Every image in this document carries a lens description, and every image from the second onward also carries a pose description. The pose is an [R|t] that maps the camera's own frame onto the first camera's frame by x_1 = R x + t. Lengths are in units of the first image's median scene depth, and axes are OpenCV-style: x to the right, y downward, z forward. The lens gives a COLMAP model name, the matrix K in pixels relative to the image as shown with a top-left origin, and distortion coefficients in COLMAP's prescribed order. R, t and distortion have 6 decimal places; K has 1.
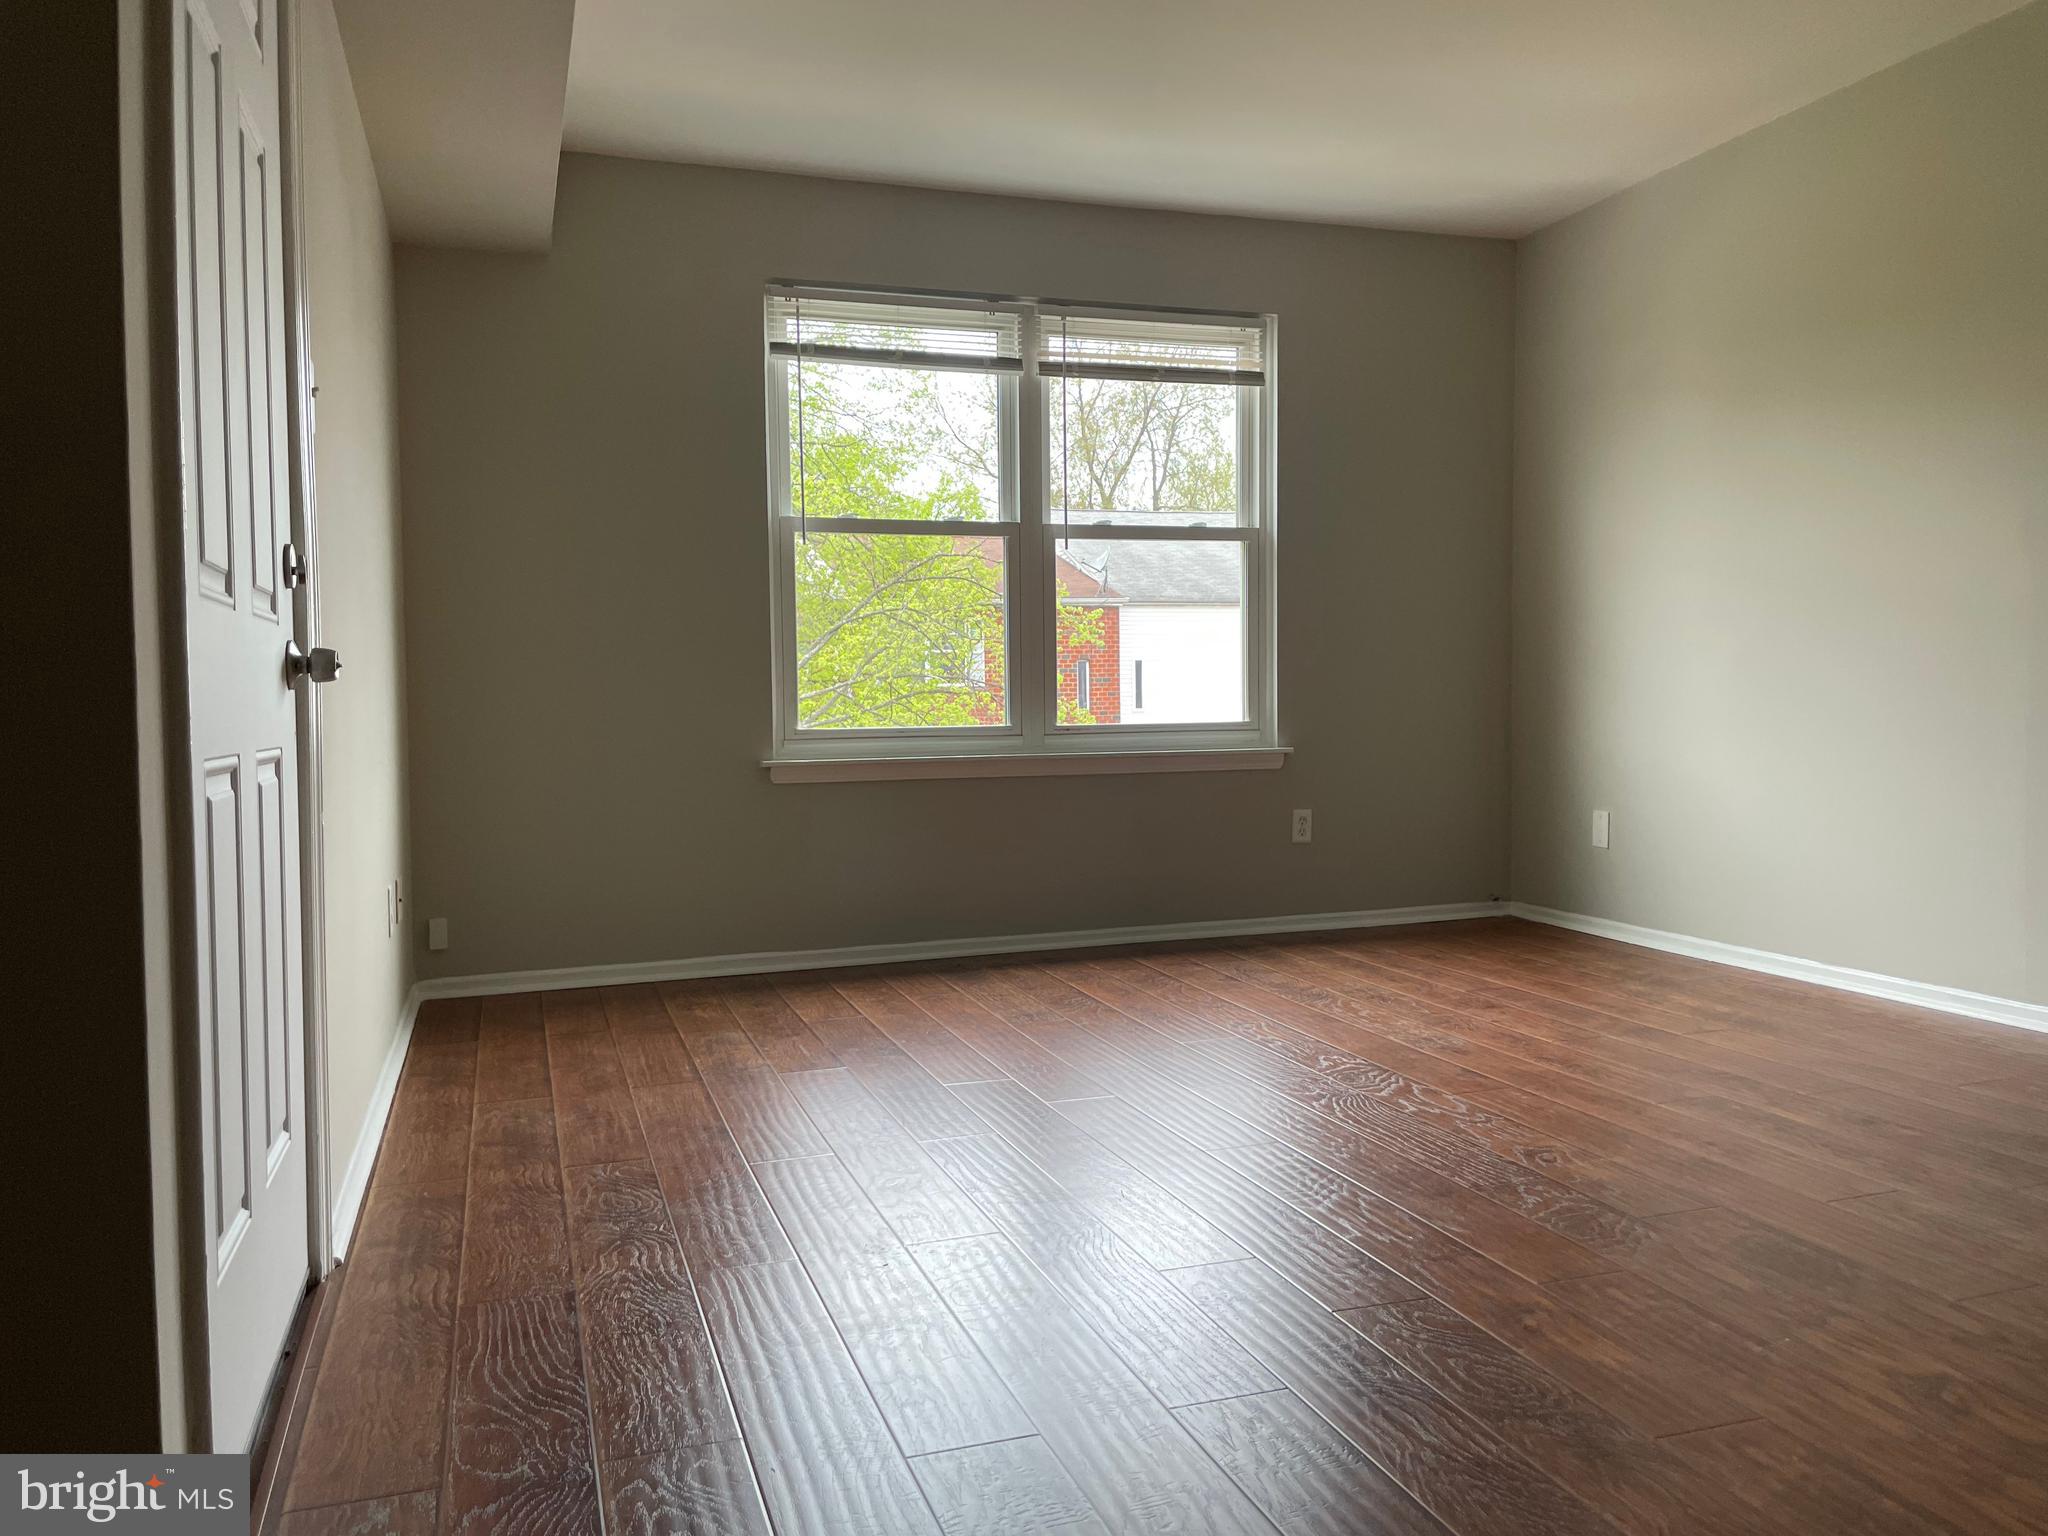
lens RADIAL K [[1562.1, 0, 1021.5], [0, 1562.1, 756.7], [0, 0, 1]] dist [0.075703, -0.105379]
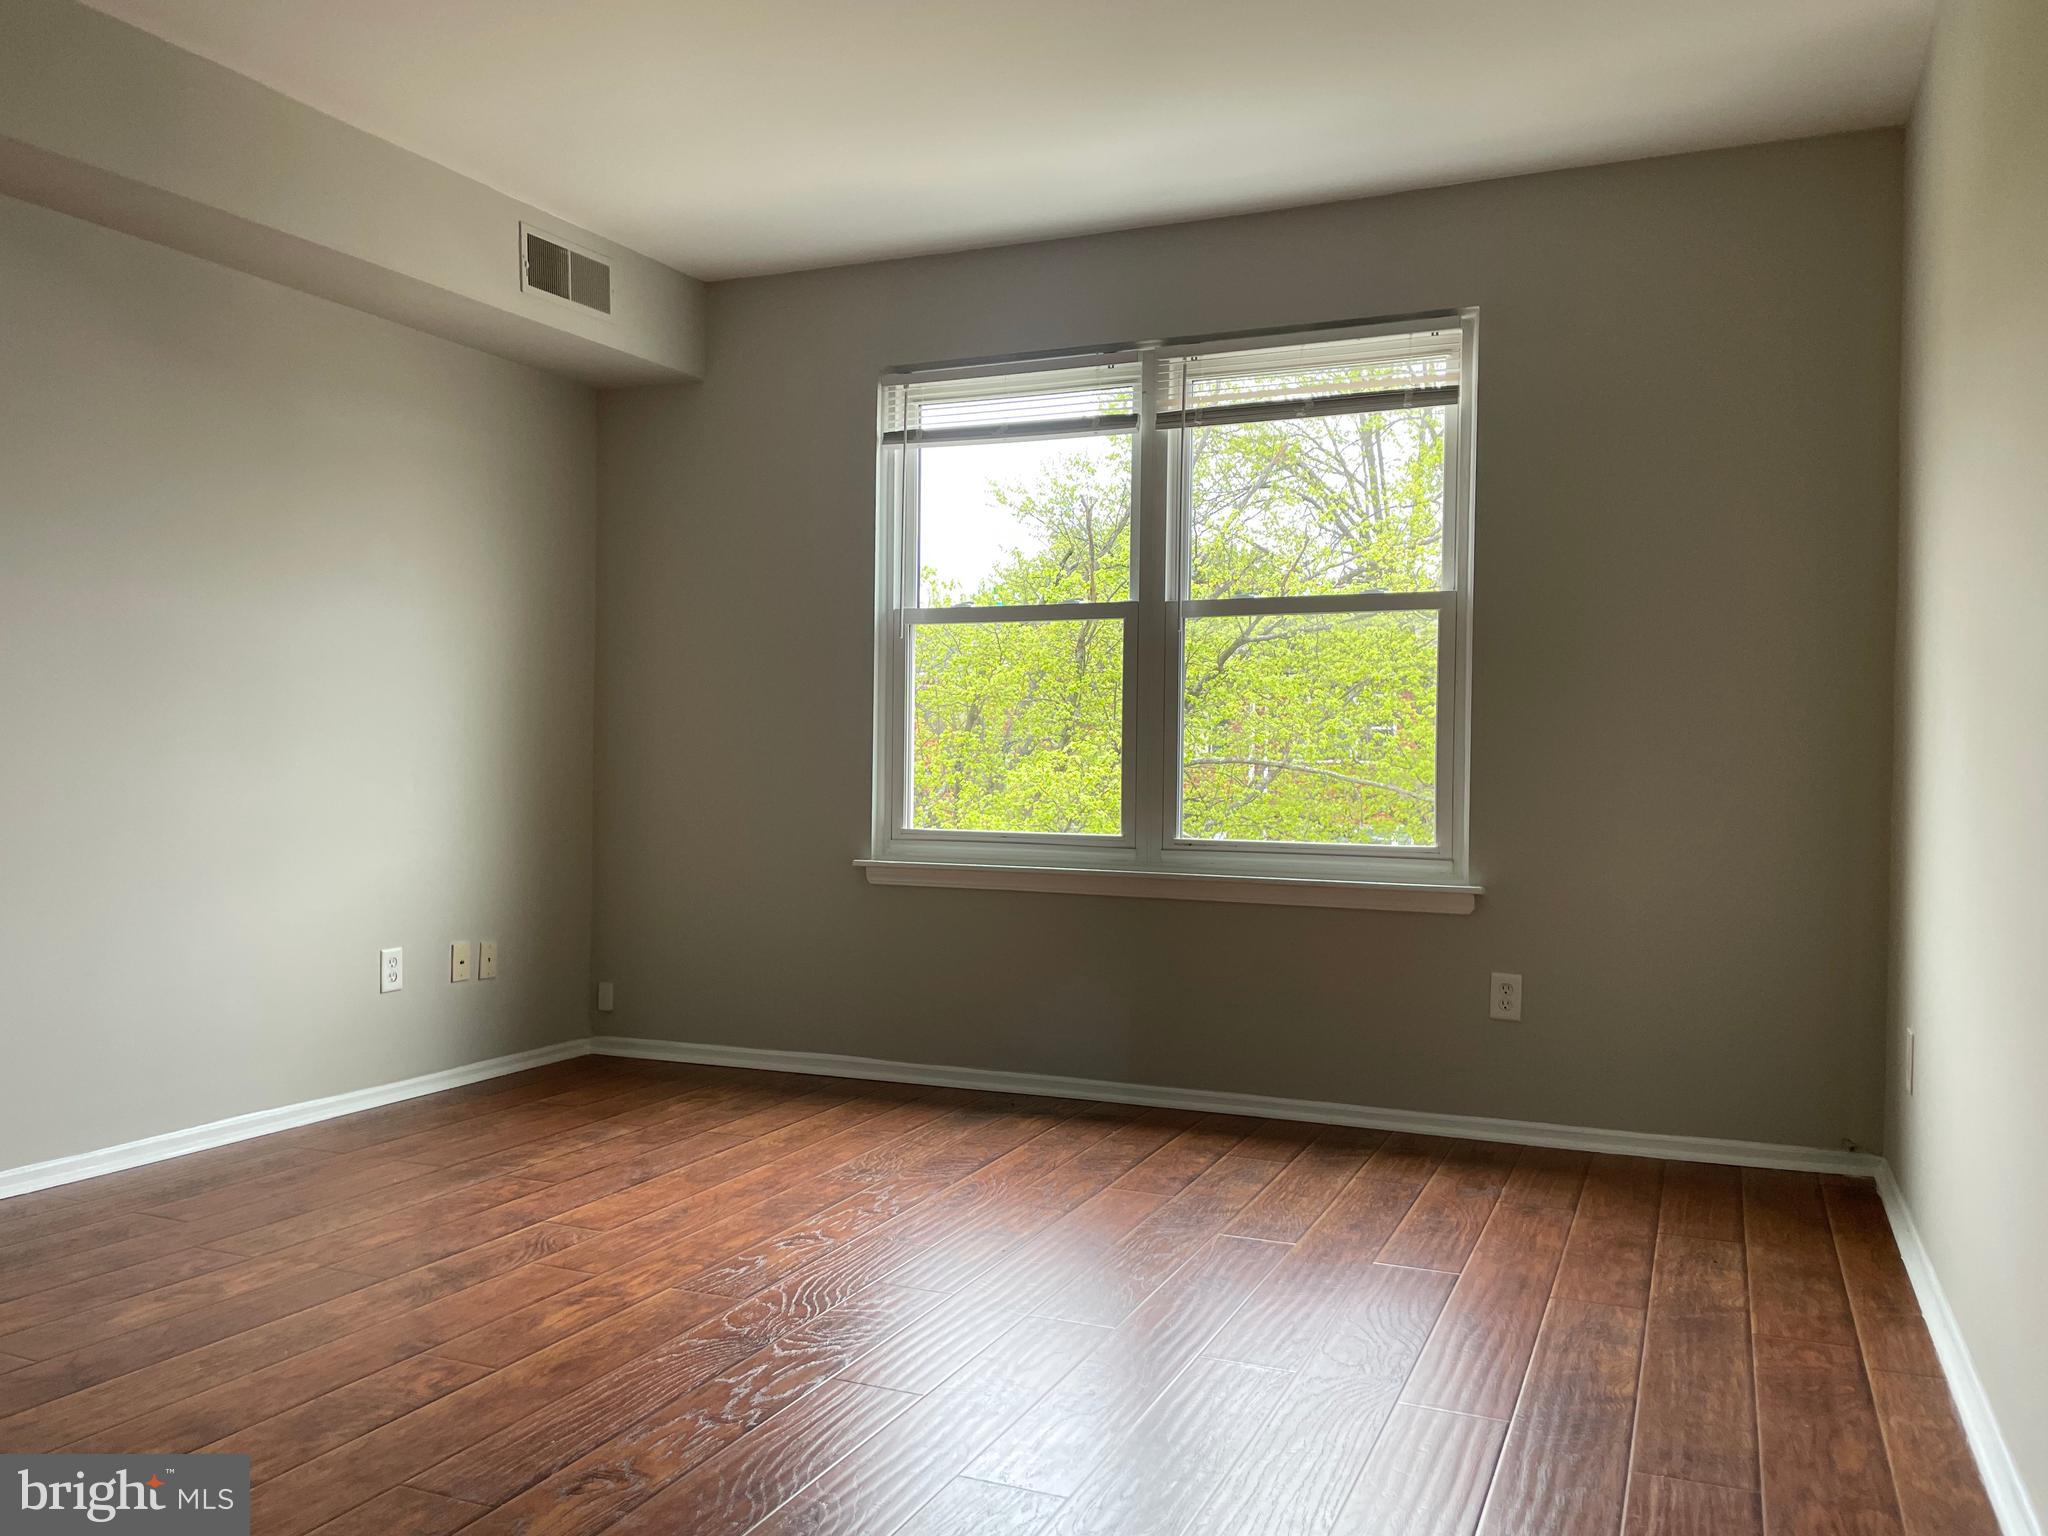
lens RADIAL K [[1562.1, 0, 1021.0], [0, 1562.1, 776.1], [0, 0, 1]] dist [0.075703, -0.105379]
pose [[0.743154, 0.028349, -0.668519, 0.528057], [-0.049878, 0.998669, -0.013097, -0.039369], [0.667258, 0.043077, 0.743580, 0.320407]]
